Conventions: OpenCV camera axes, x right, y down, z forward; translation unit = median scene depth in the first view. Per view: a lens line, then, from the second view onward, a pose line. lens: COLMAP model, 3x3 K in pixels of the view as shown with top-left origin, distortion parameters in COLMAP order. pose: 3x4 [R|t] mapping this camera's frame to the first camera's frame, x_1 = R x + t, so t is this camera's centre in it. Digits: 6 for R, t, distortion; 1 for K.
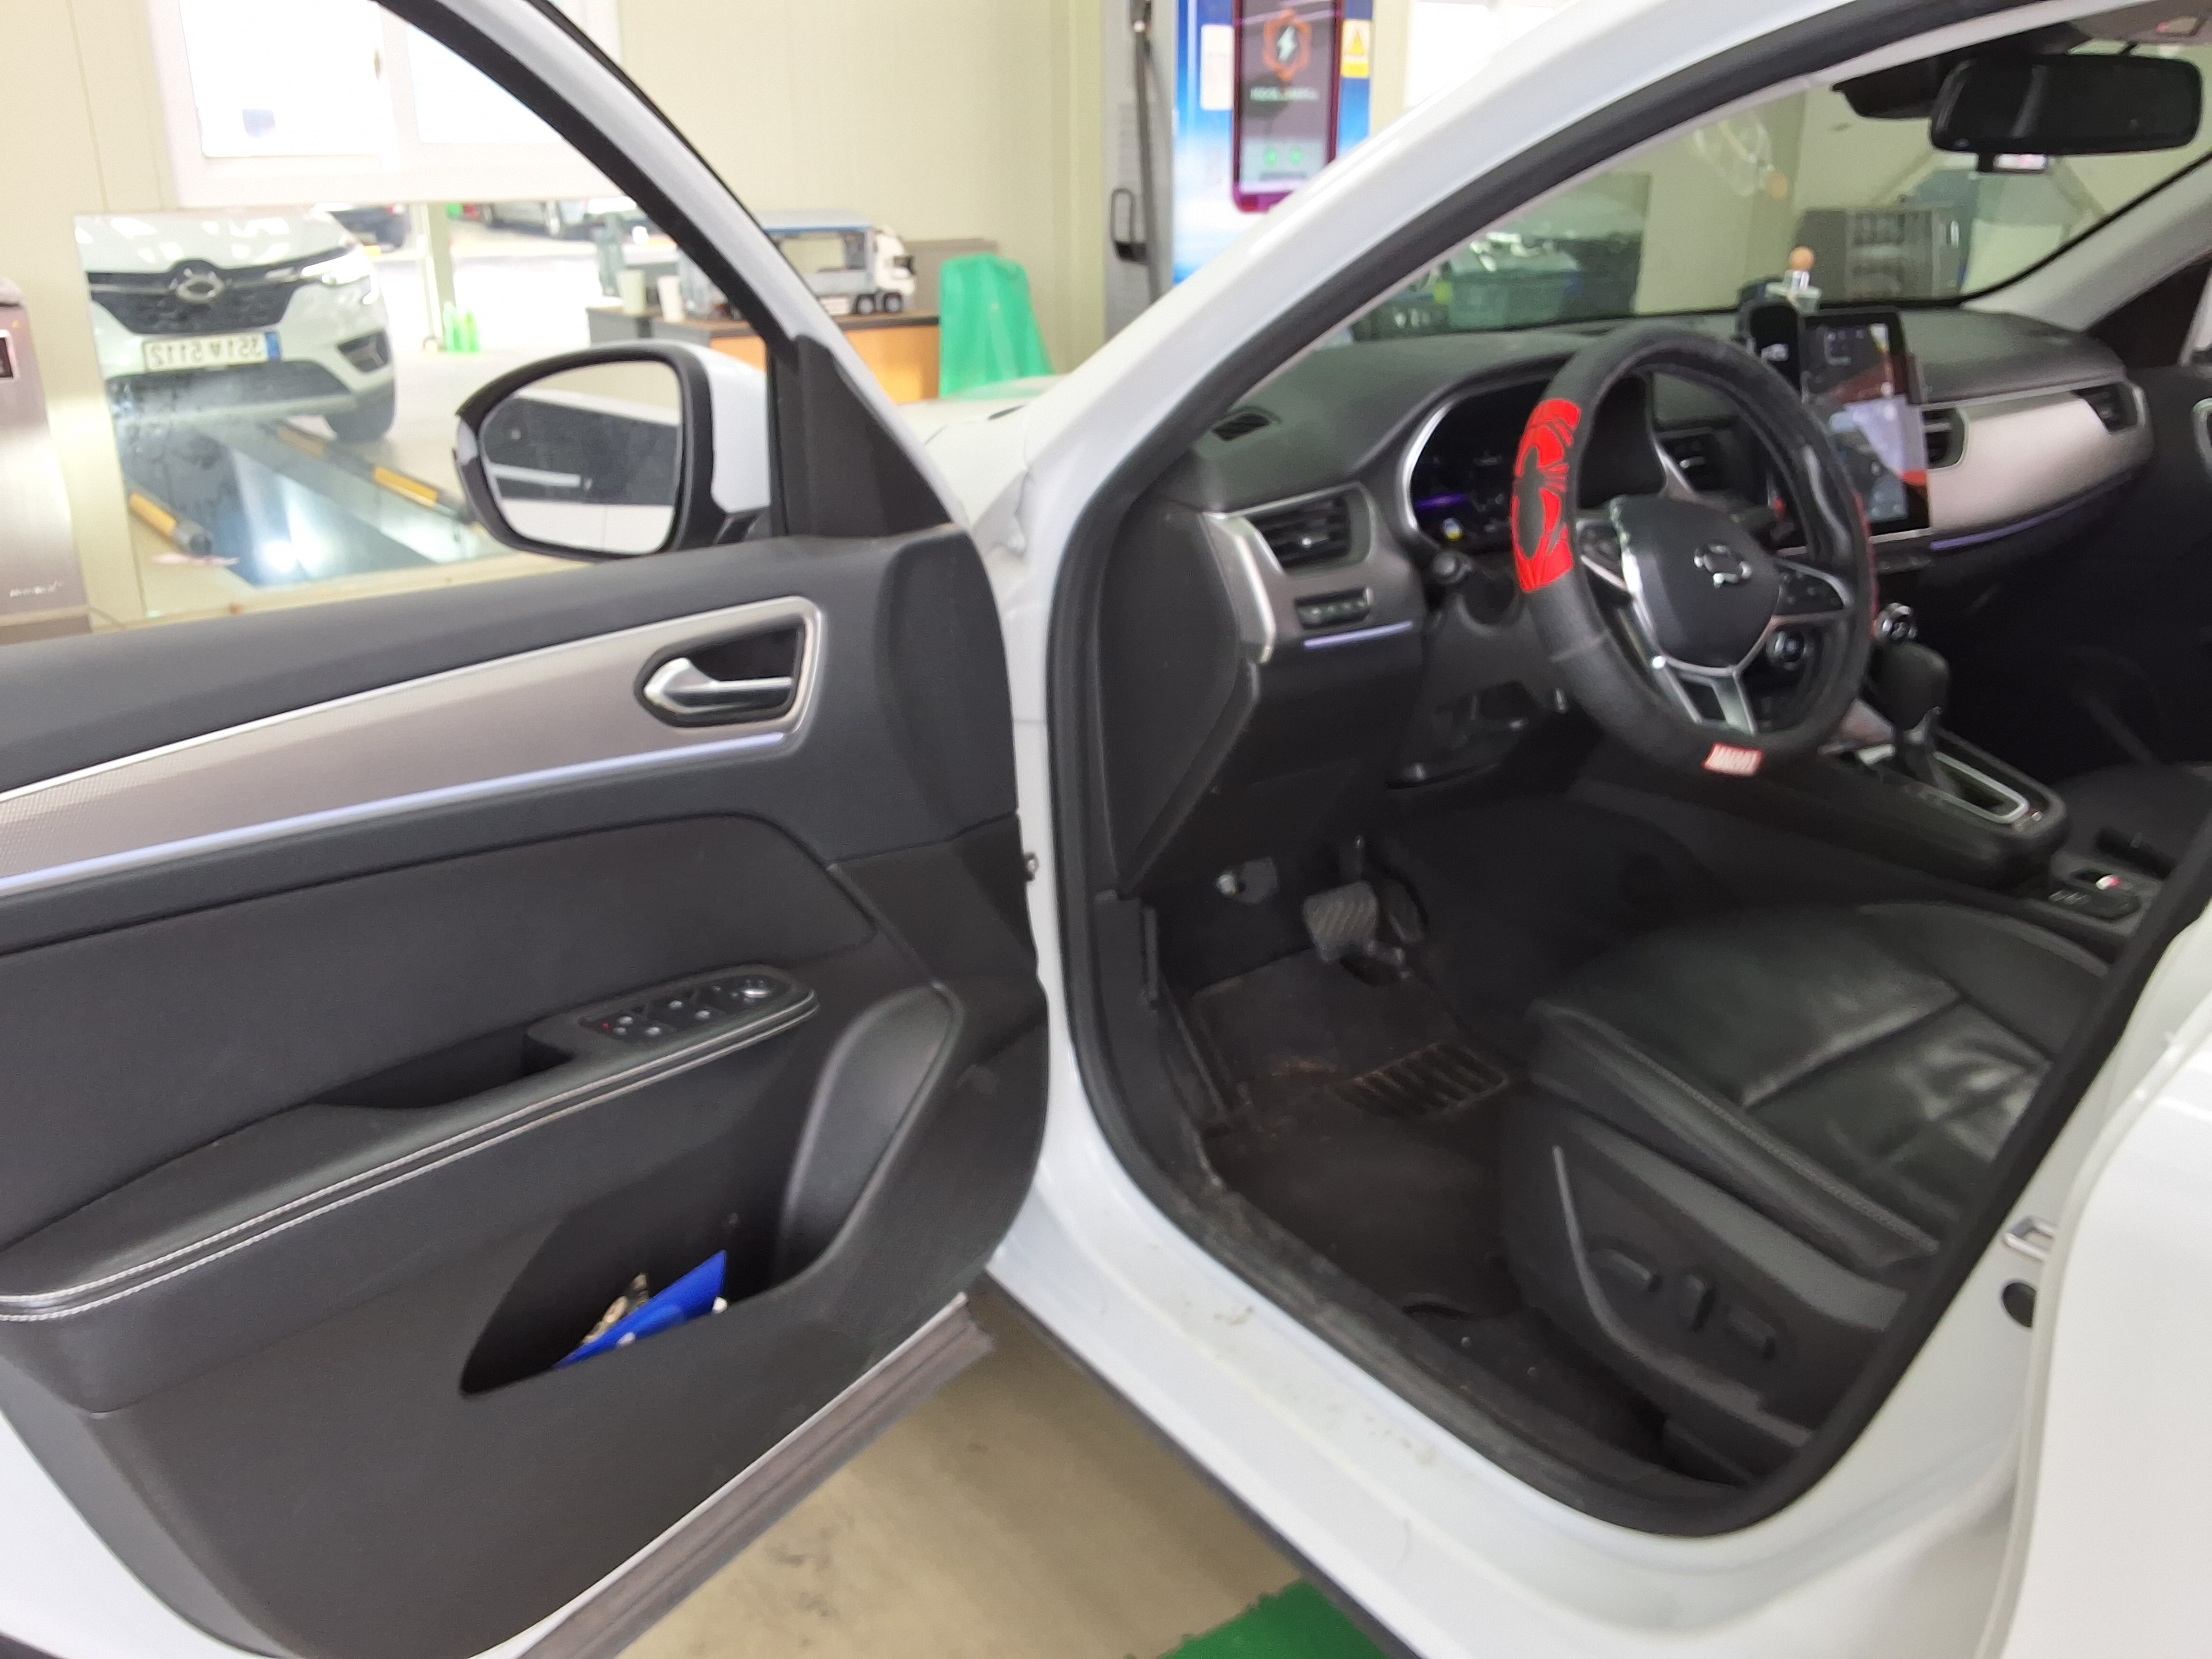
lens RADIAL K [[1860.8, 0, 1063.4], [0, 1860.8, 886.3], [0, 0, 1]] dist [0.046242, -0.070135]
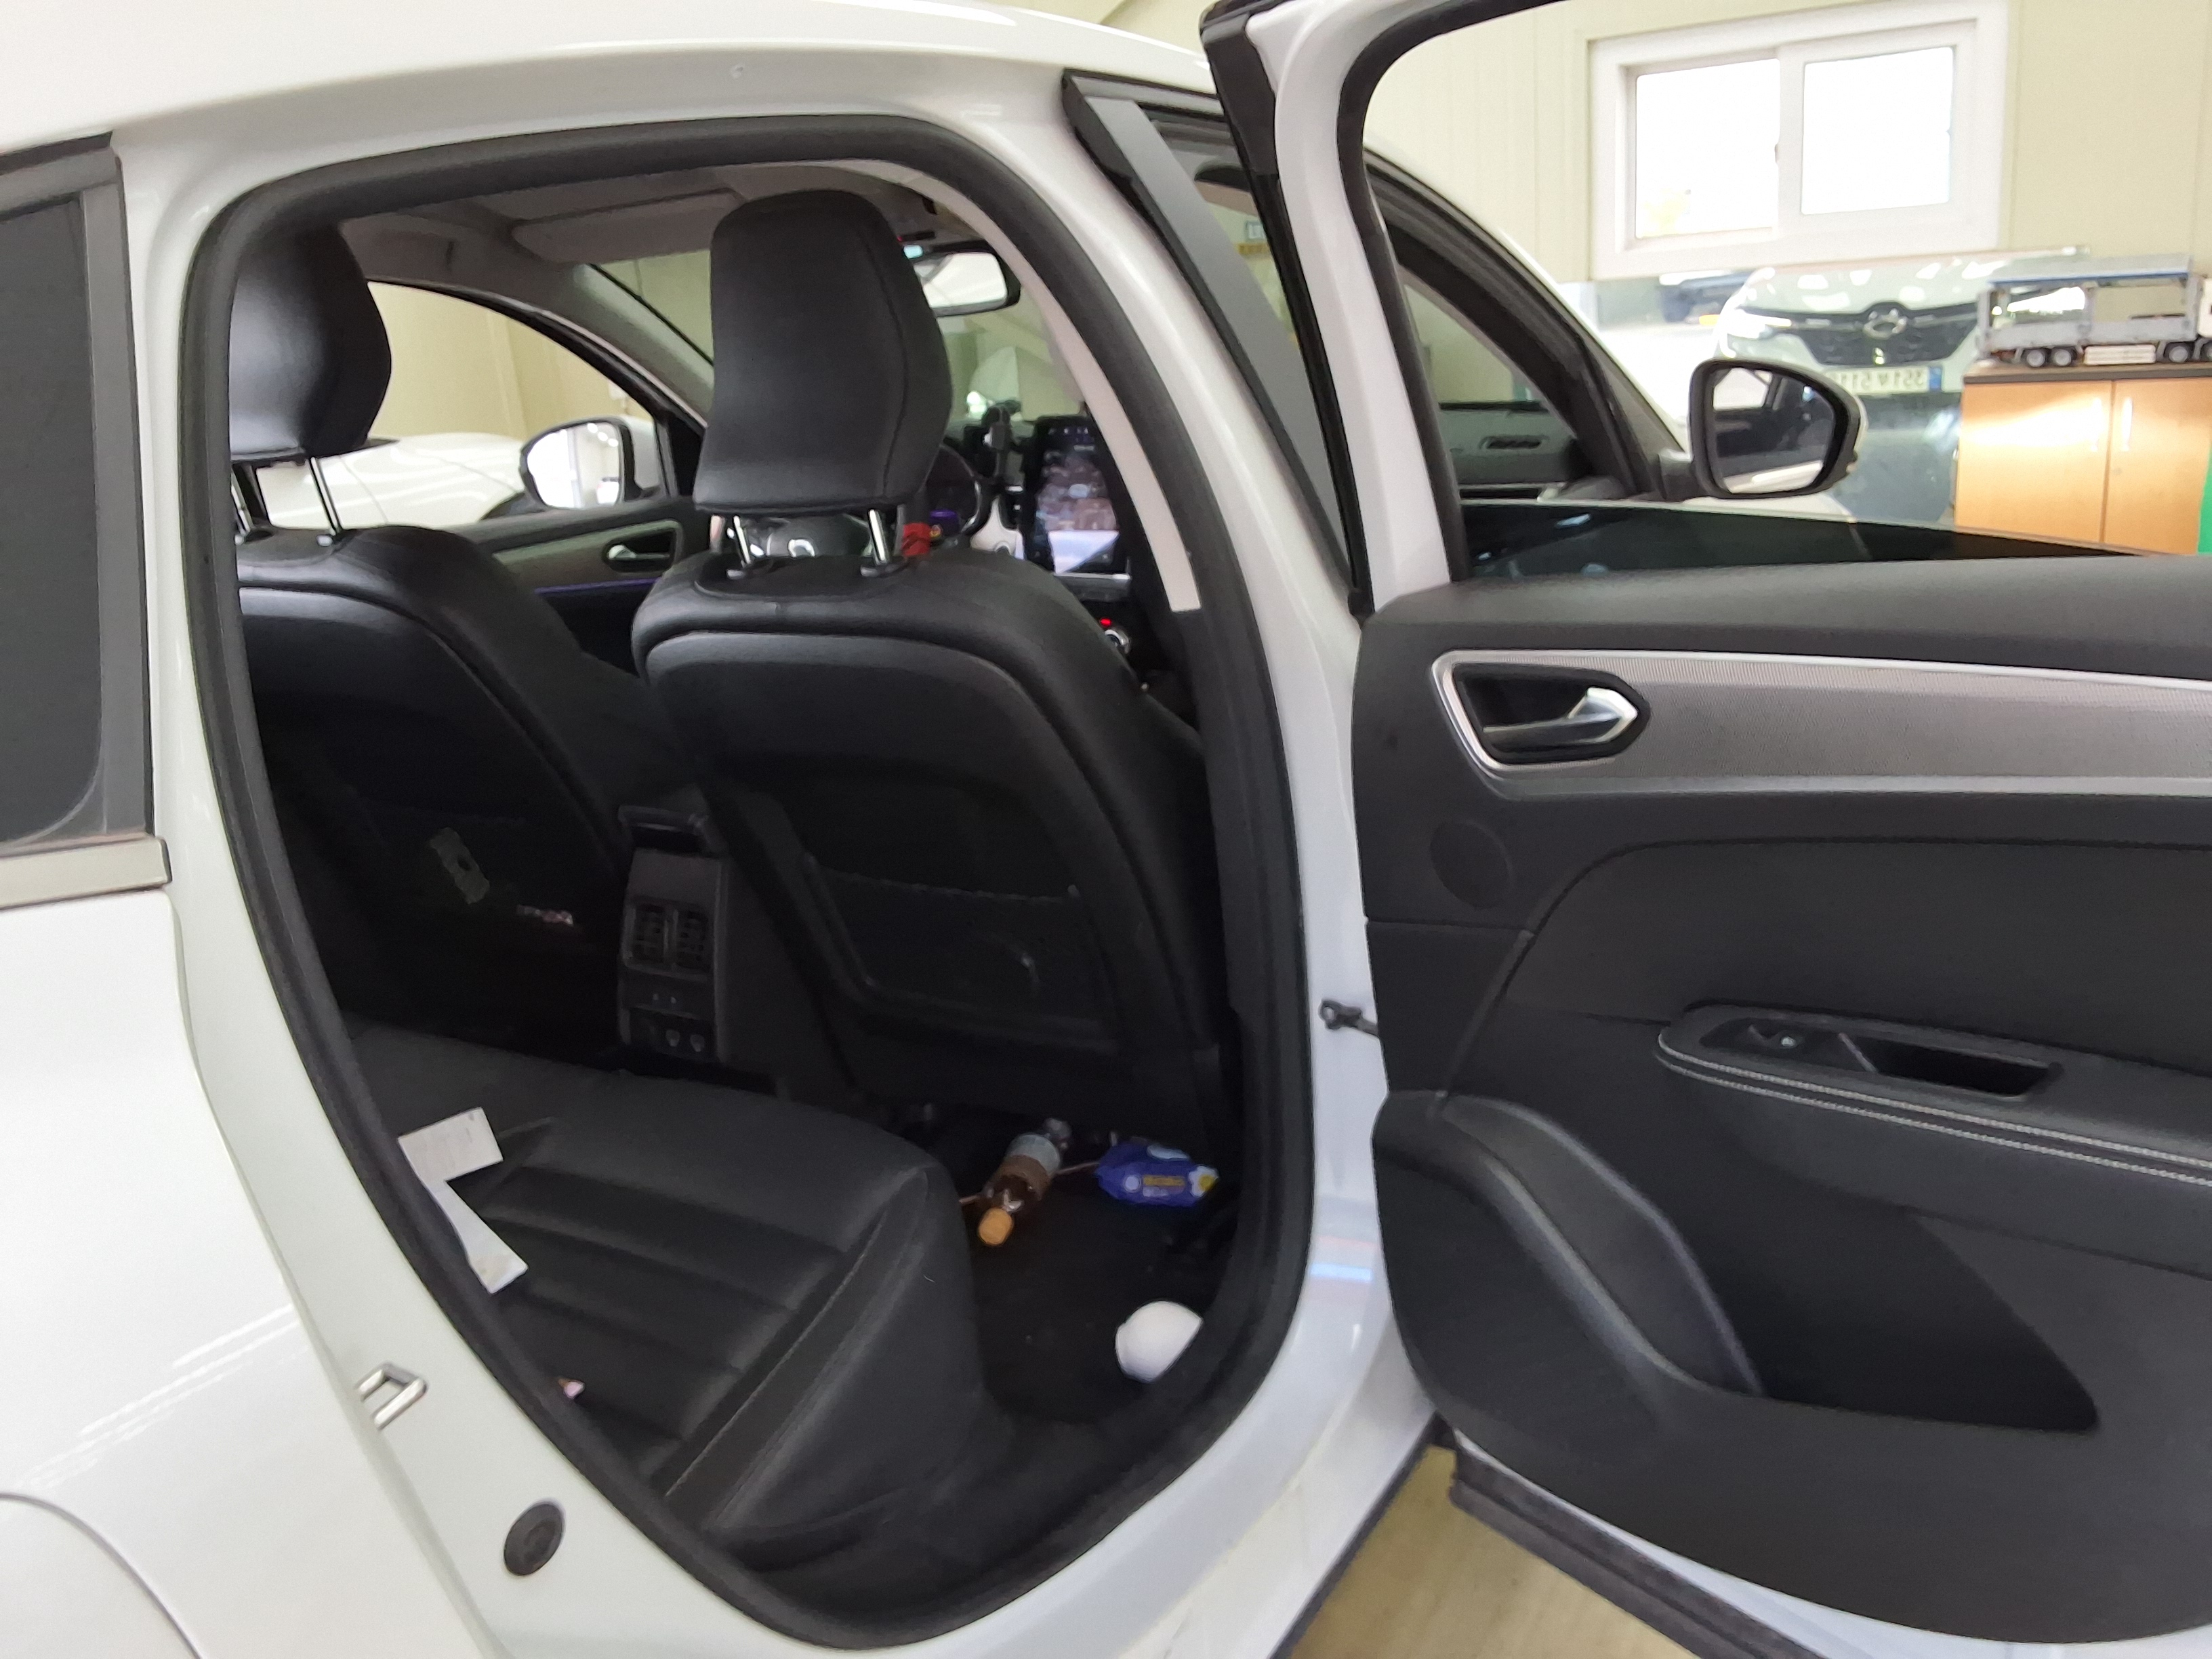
lens RADIAL K [[1860.8, 0, 1096.1], [0, 1860.8, 836.2], [0, 0, 1]] dist [0.046242, -0.070135]
pose [[0.433427, 0.237618, -0.869298, 0.566299], [-0.262249, 0.956123, 0.130595, -0.061292], [0.862187, 0.171369, 0.476725, 0.126516]]
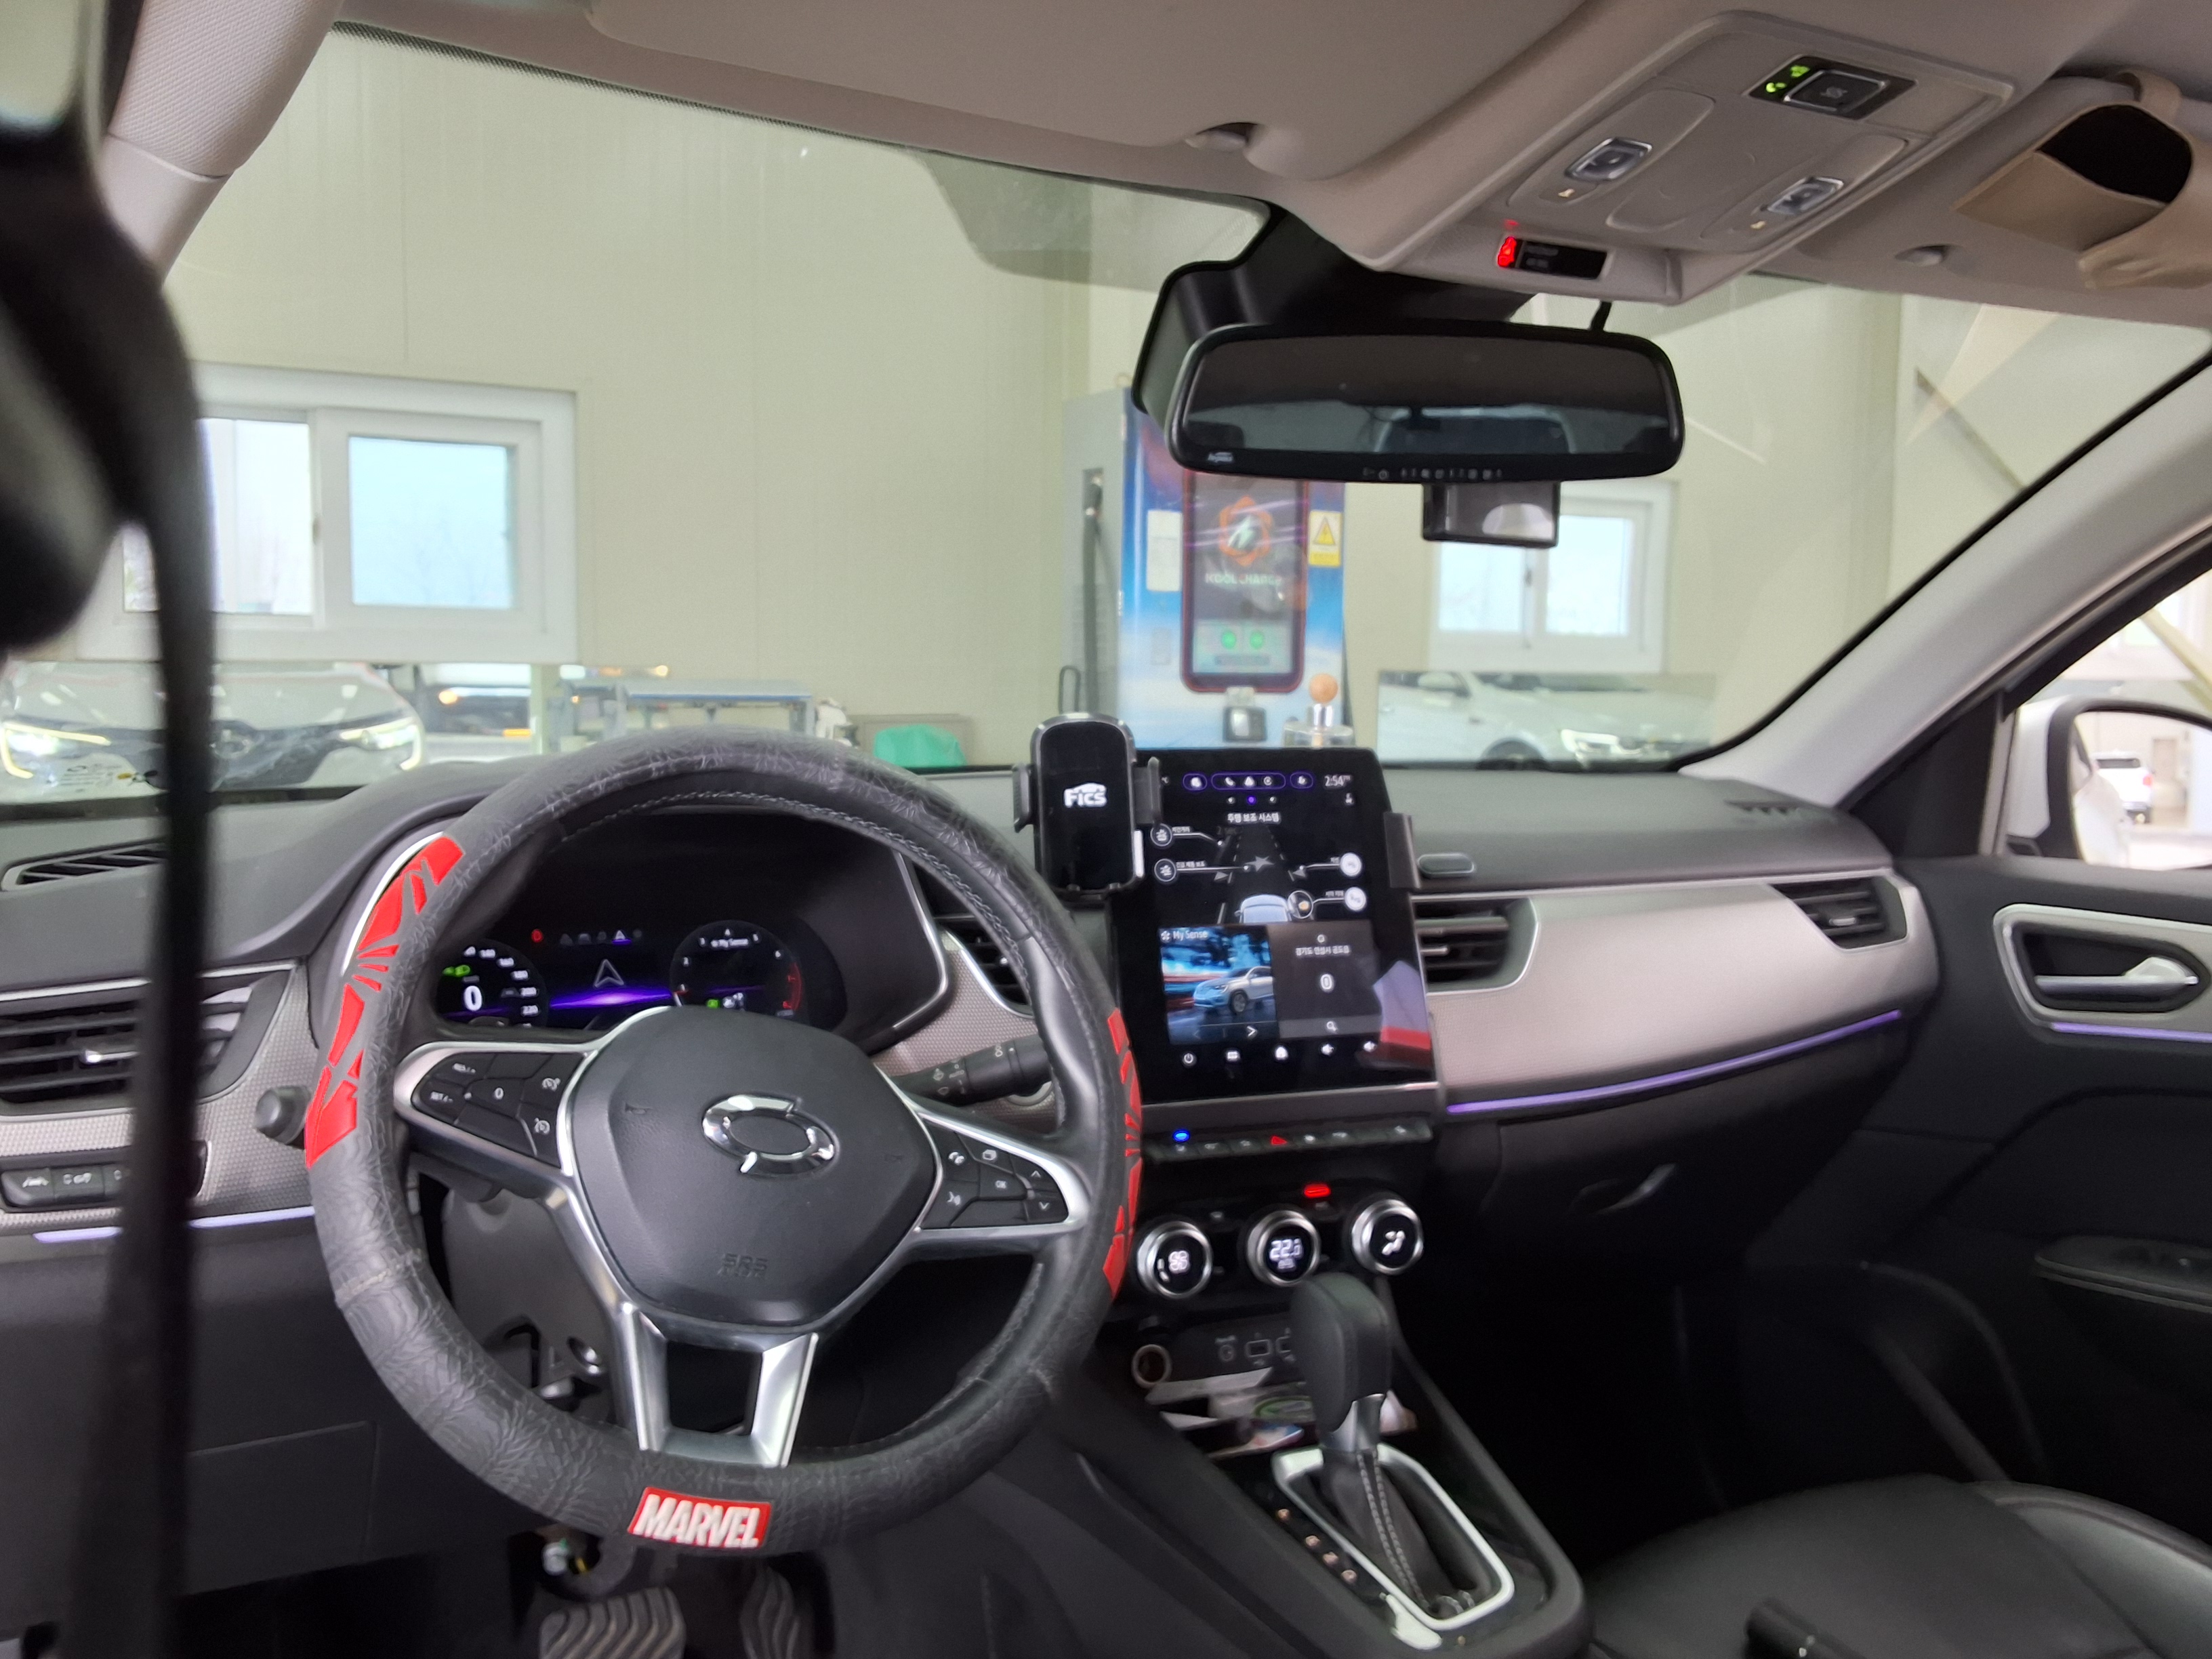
lens RADIAL K [[1860.8, 0, 1086.4], [0, 1860.8, 825.5], [0, 0, 1]] dist [0.046242, -0.070135]
pose [[0.994997, 0.033957, -0.093959, 0.134274], [-0.059364, 0.957387, -0.282642, -0.029688], [0.080357, 0.286806, 0.954613, 0.123590]]
